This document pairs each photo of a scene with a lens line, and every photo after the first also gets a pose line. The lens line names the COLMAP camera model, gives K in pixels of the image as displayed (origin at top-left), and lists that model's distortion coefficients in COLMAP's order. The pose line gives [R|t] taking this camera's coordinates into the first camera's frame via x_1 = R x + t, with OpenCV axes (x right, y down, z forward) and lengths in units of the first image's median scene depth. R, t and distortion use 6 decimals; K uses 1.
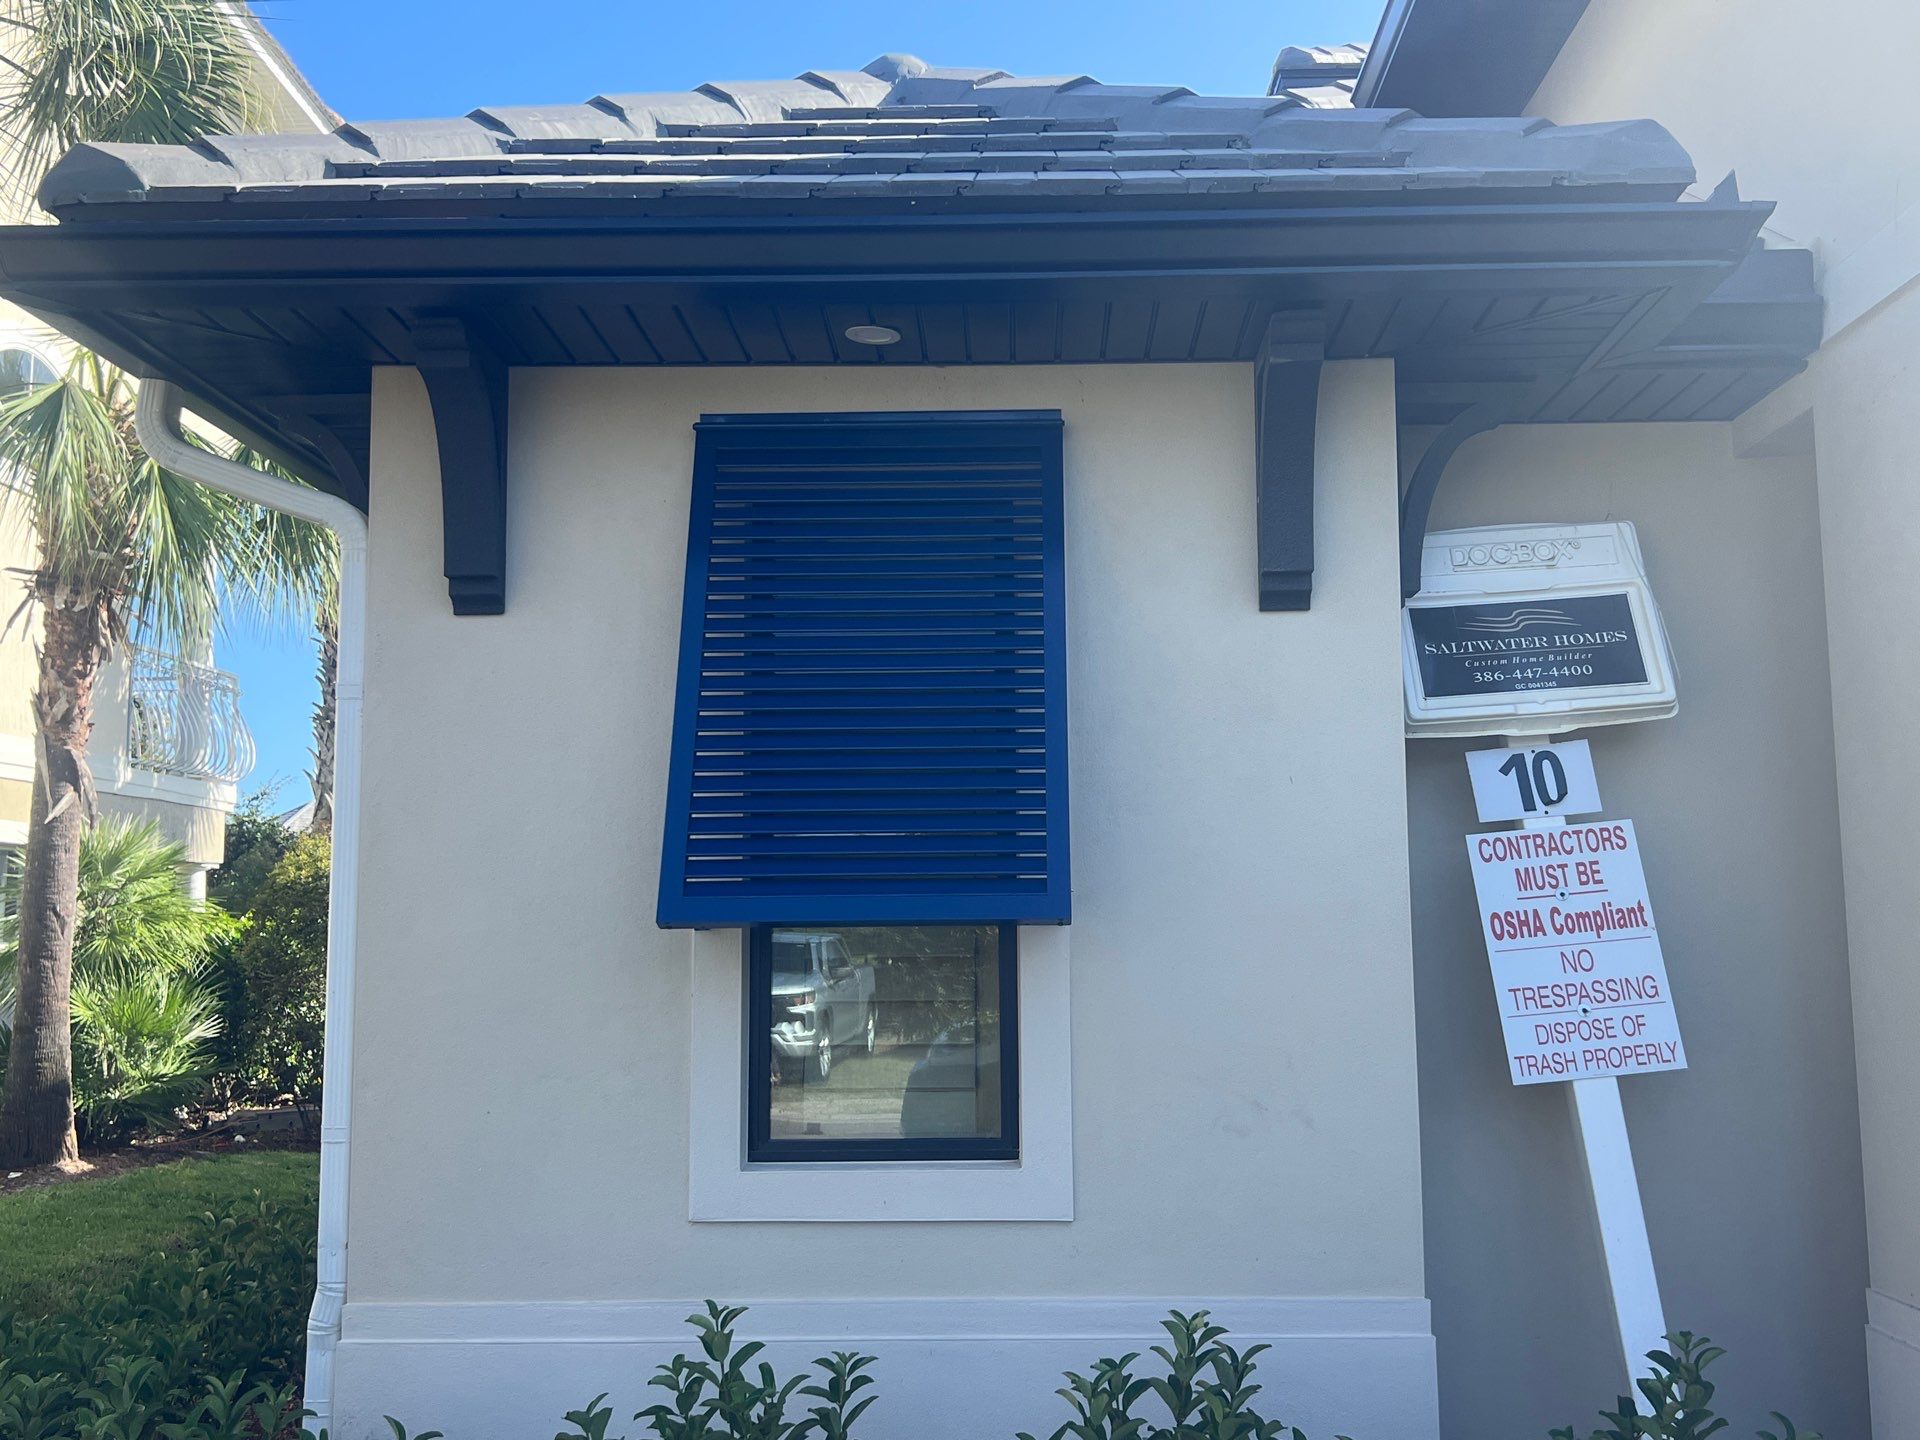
lens RADIAL K [[1911.6, 0, 960.0], [0, 1911.6, 720.0], [0, 0, 1]] dist [0.097073, -0.154094]
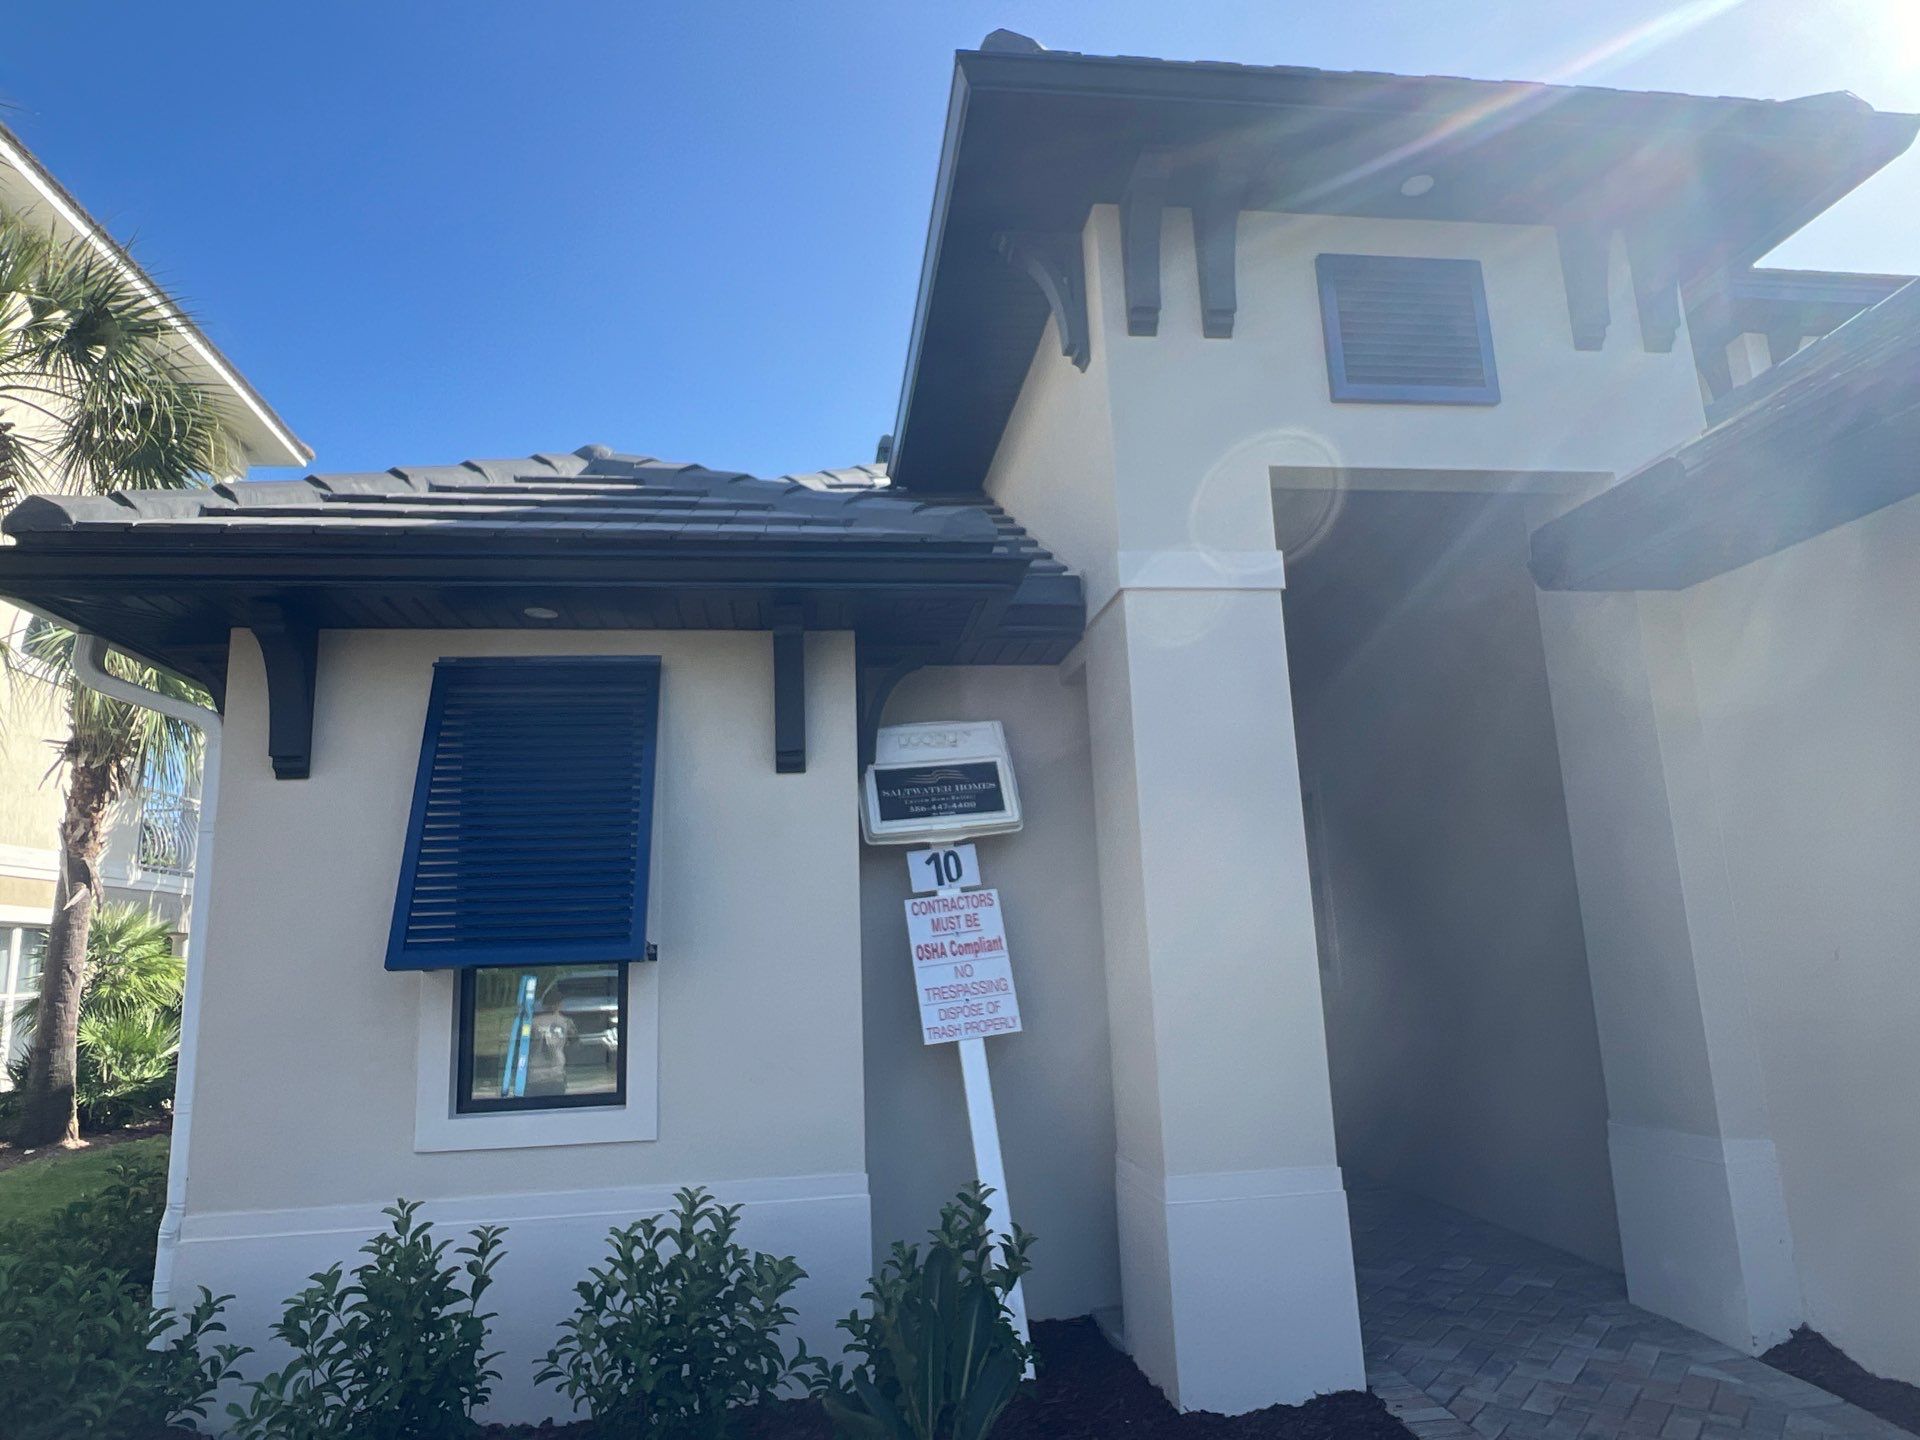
lens RADIAL K [[1214.0, 0, 960.0], [0, 1214.0, 720.0], [0, 0, 1]] dist [0.001367, -0.003206]
pose [[0.986901, 0.000020, 0.161329, 0.133645], [0.013804, 0.996322, -0.084572, -0.009160], [-0.160737, 0.085691, 0.983270, -0.100536]]
